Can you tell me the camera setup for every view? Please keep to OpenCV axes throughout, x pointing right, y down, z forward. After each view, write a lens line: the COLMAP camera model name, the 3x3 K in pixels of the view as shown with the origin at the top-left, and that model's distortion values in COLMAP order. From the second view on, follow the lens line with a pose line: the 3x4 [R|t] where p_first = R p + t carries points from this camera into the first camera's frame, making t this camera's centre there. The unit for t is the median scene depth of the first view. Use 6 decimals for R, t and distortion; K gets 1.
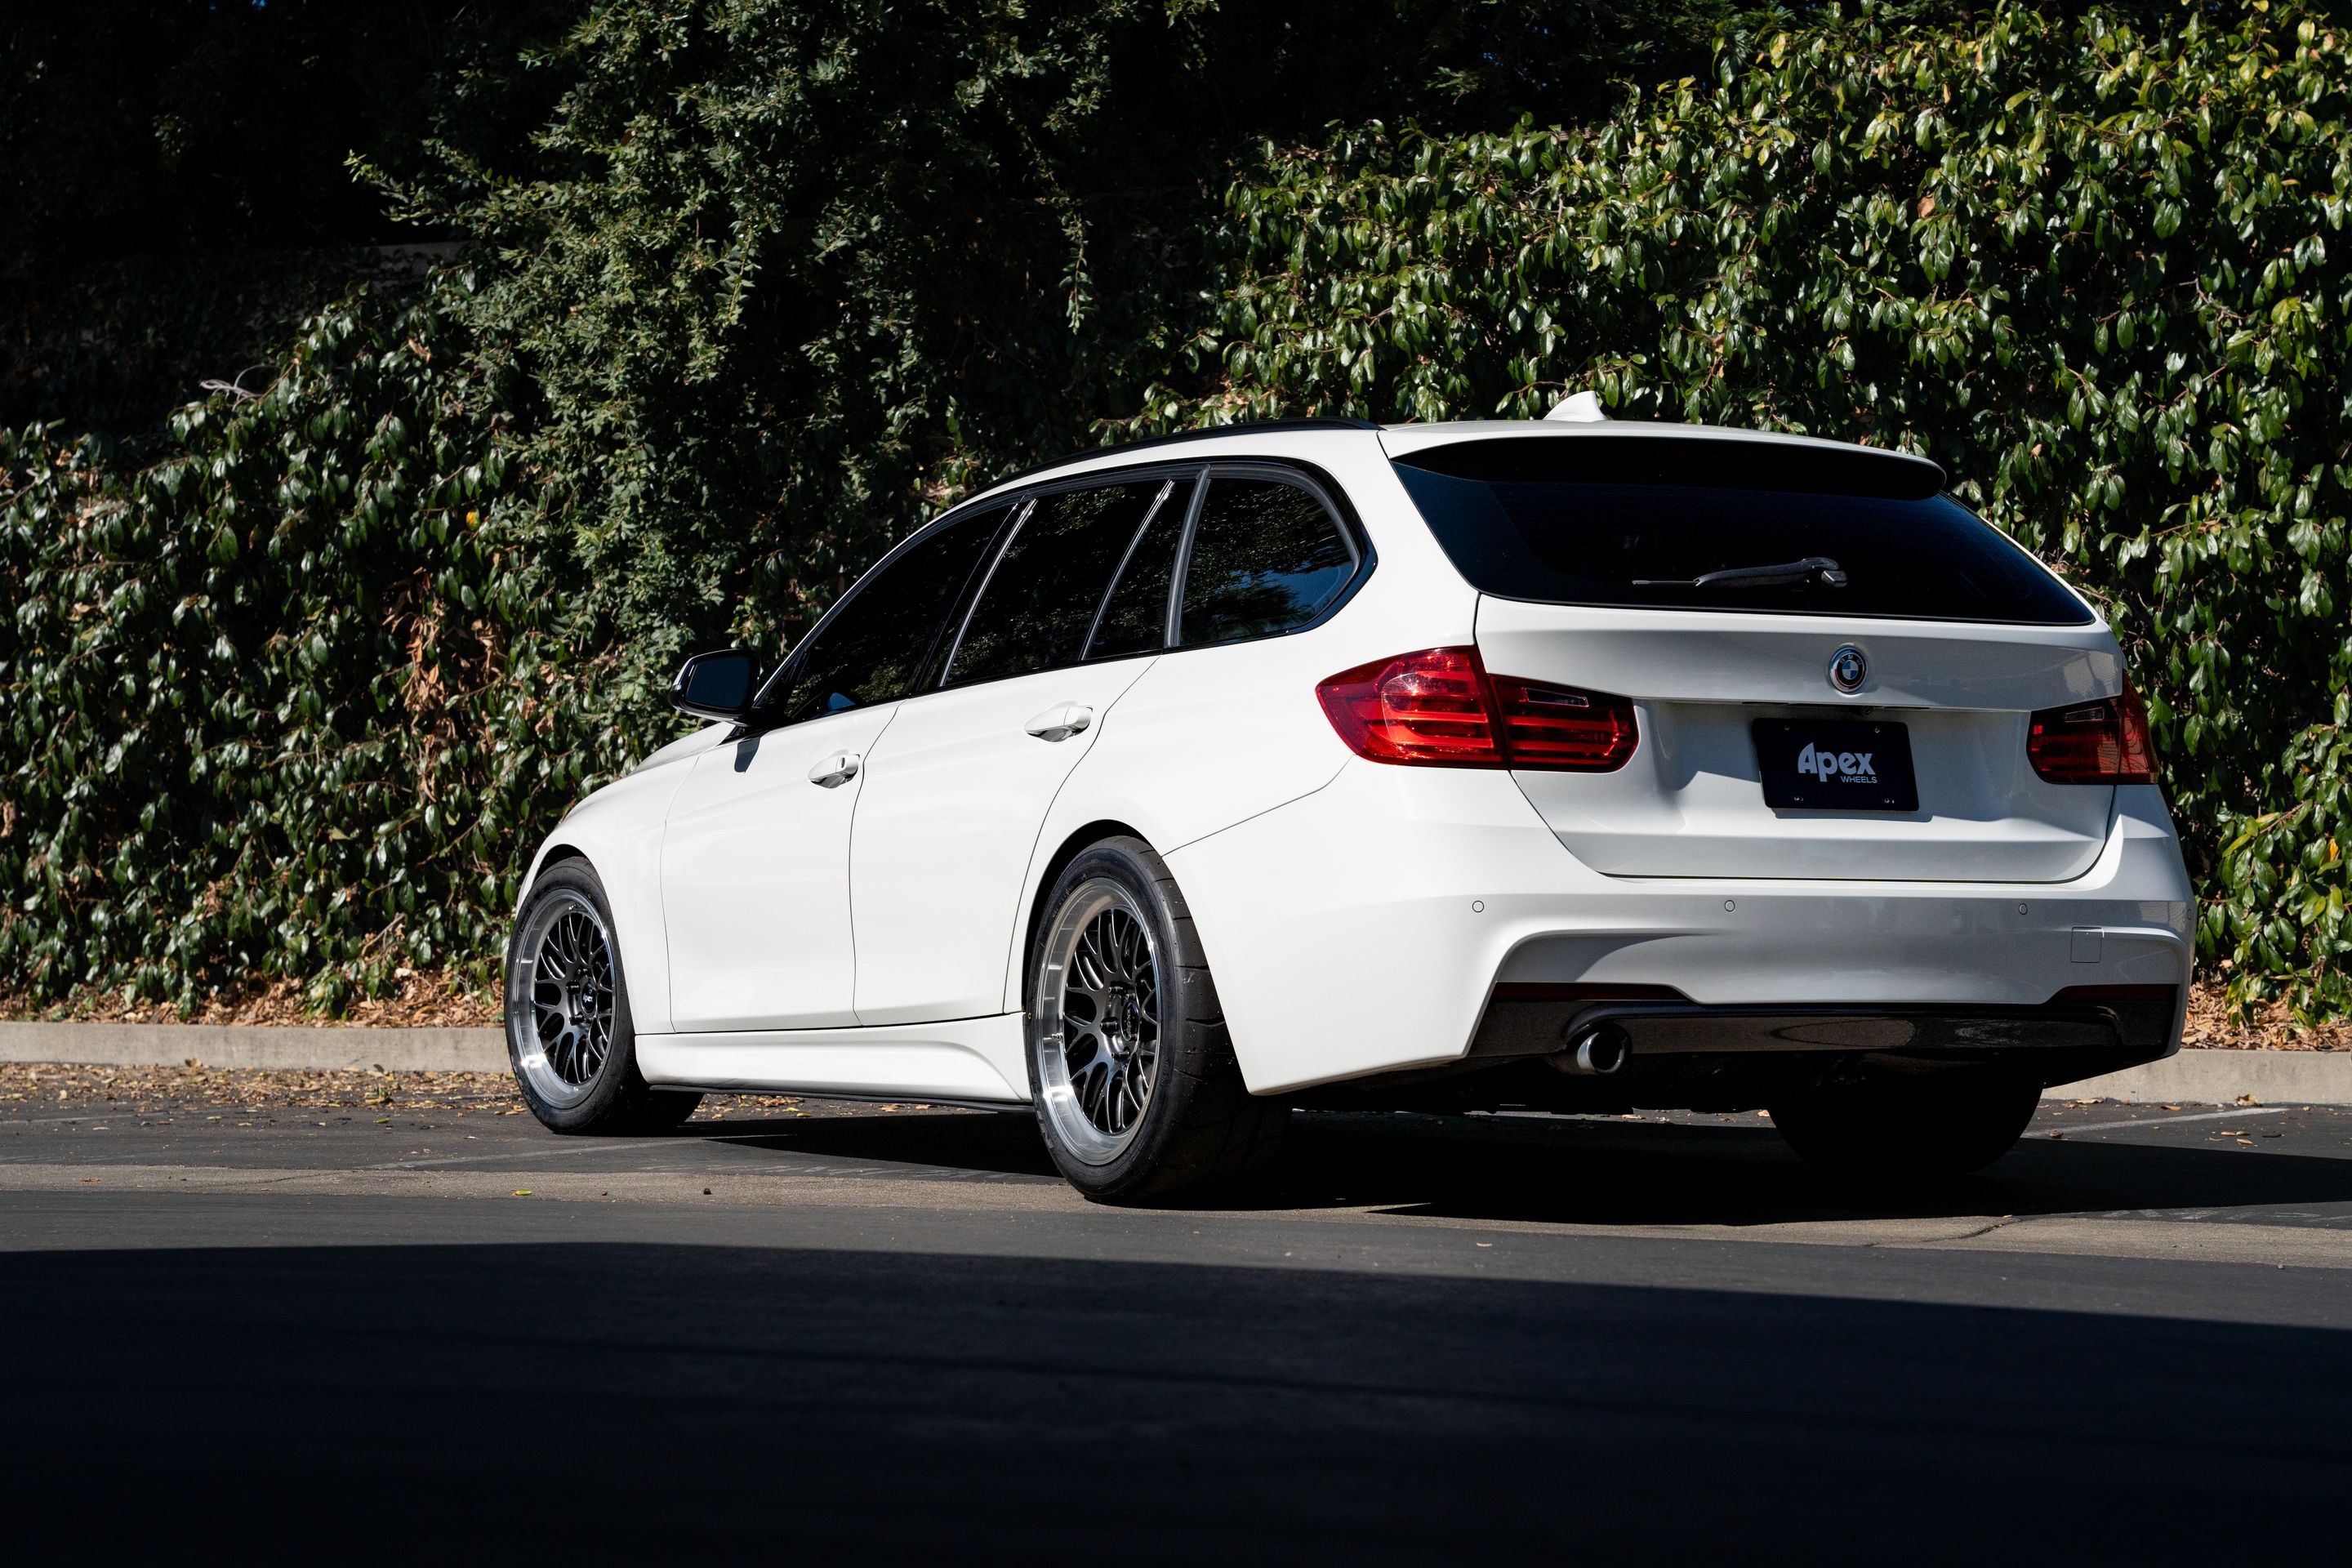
lens RADIAL K [[4559.8, 0, 1192.0], [0, 4559.8, 770.0], [0, 0, 1]] dist [0.323538, 0.000000]
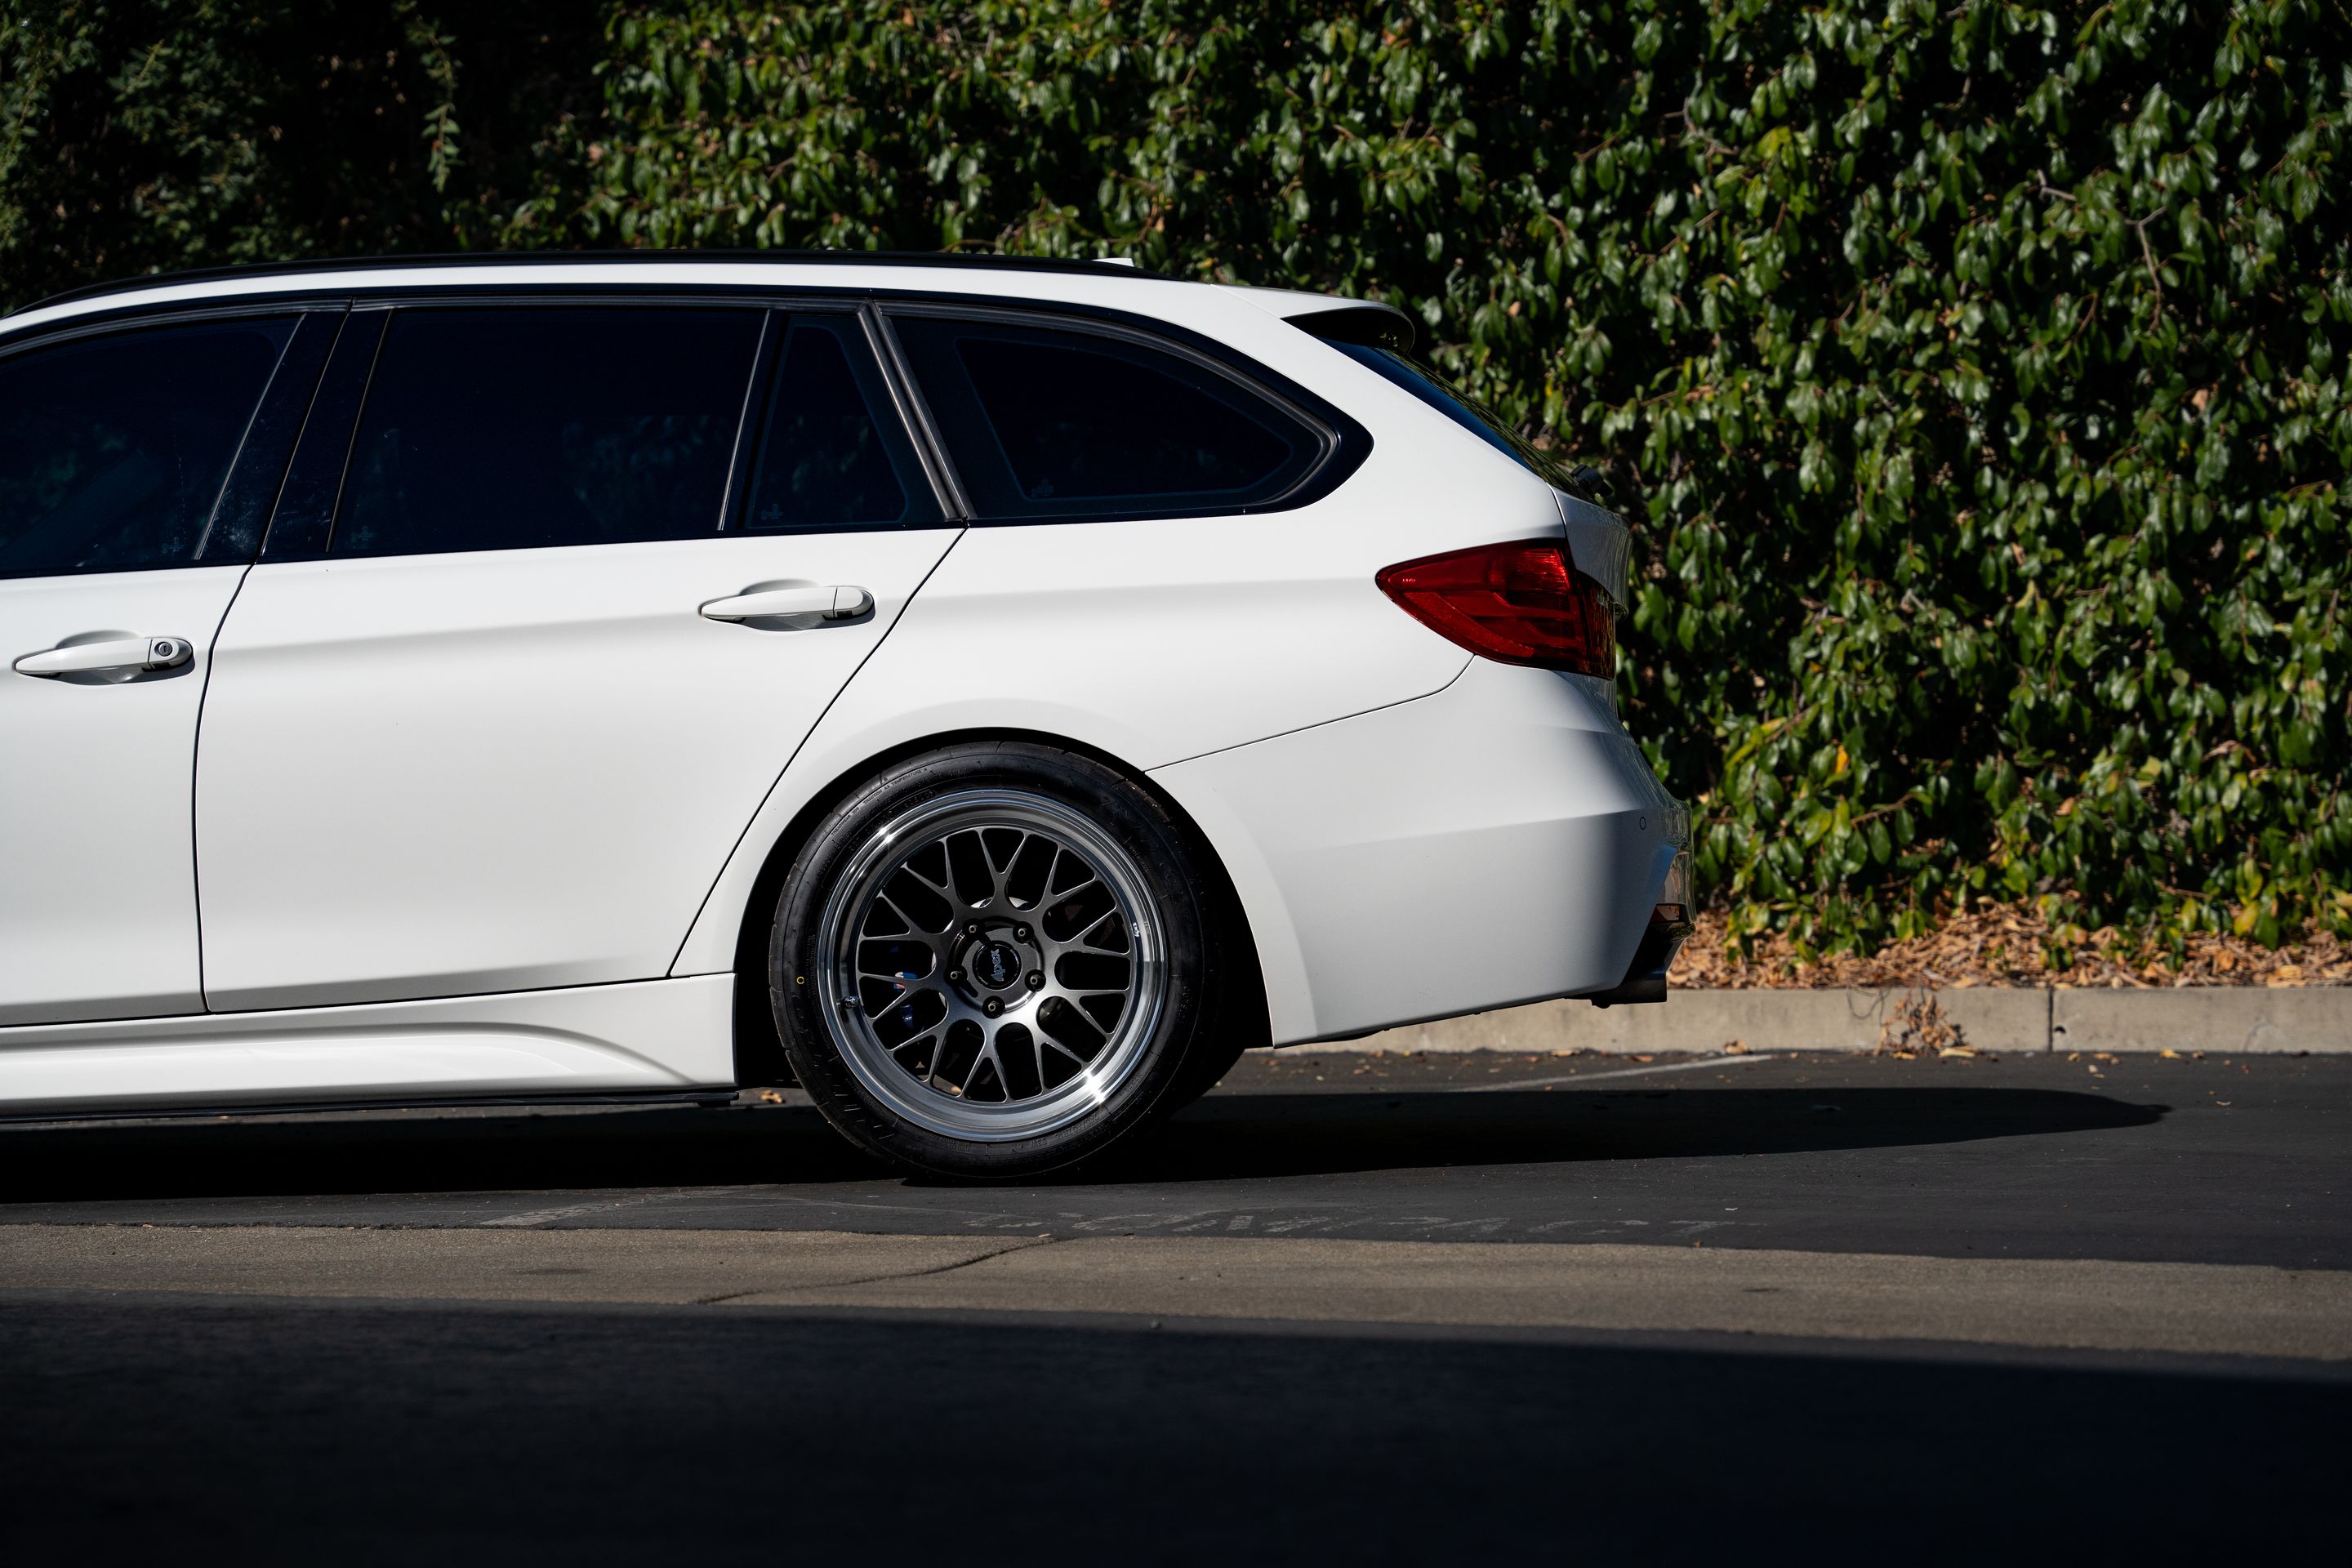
lens RADIAL K [[4559.8, 0, 1181.4], [0, 4559.8, 775.7], [0, 0, 1]] dist [0.323538, 0.000000]
pose [[0.999683, -0.019413, 0.016055, 0.092339], [0.019205, 0.999731, 0.013002, 0.005776], [-0.016303, -0.012689, 0.999787, 0.116692]]
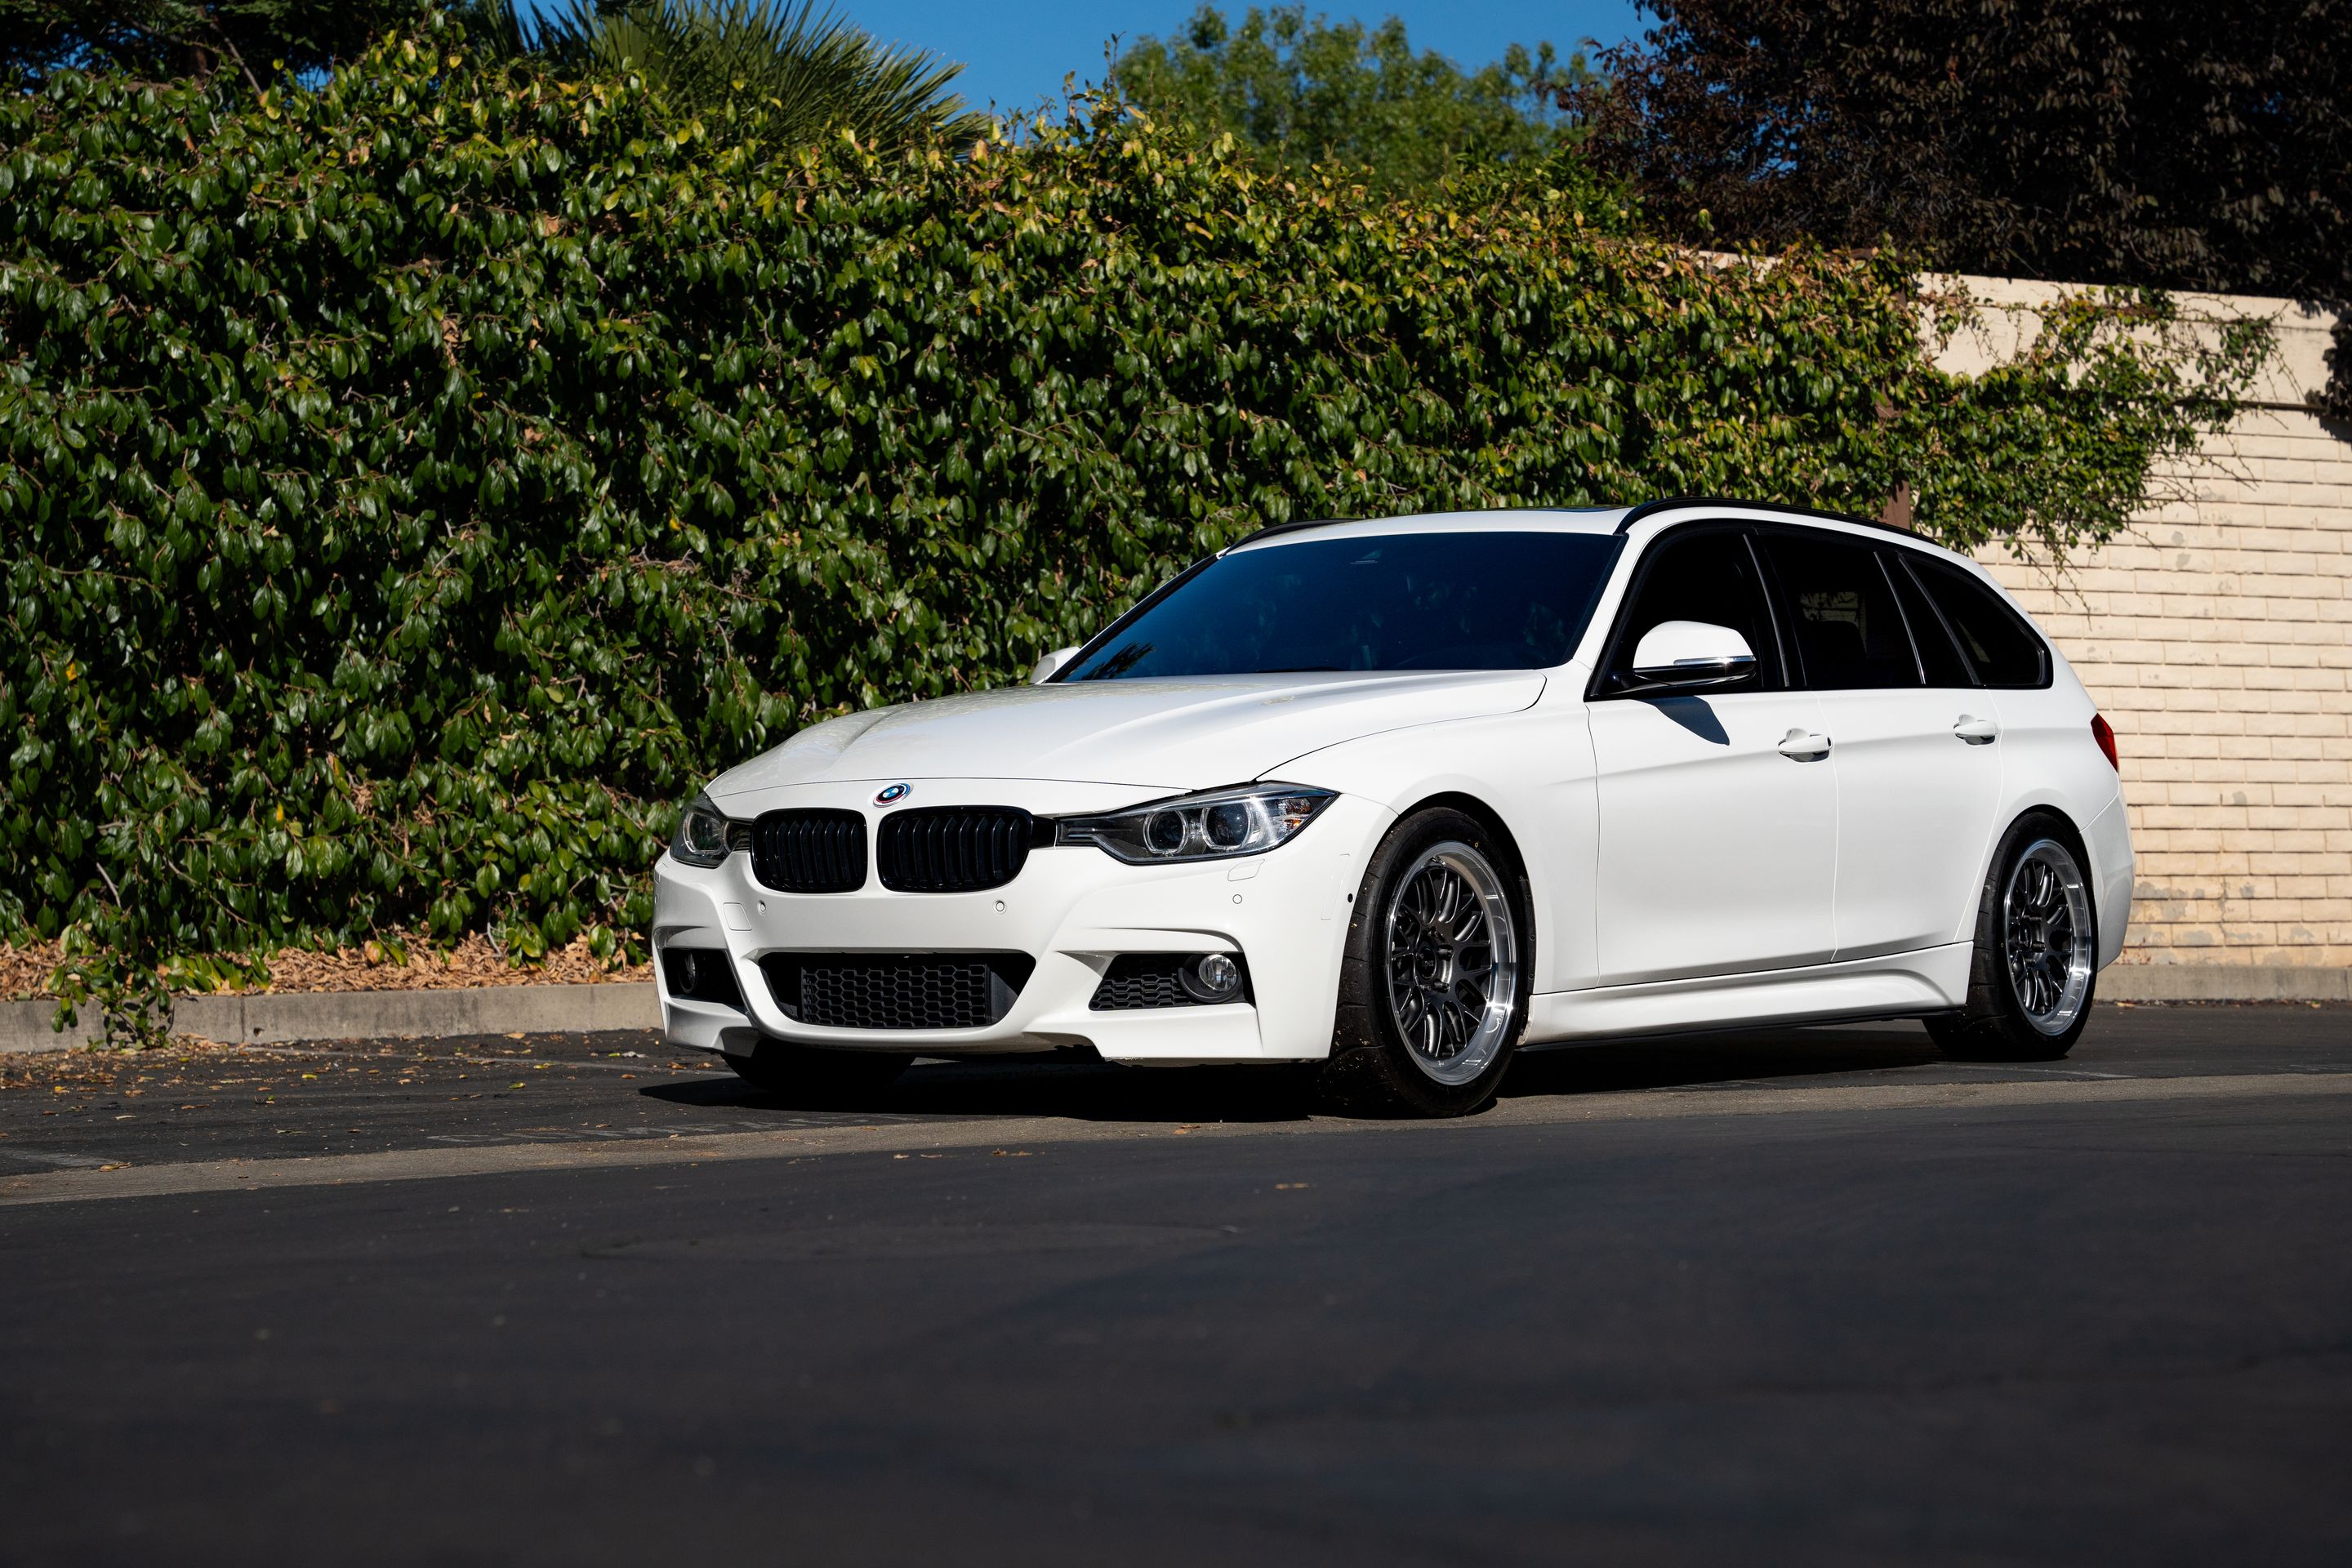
lens RADIAL K [[4559.8, 0, 1141.1], [0, 4559.8, 796.6], [0, 0, 1]] dist [0.323538, 0.000000]
pose [[0.531091, 0.013749, 0.847203, -0.630144], [-0.028614, 0.999589, 0.001715, 0.007813], [-0.846831, -0.025153, 0.531266, 0.261142]]
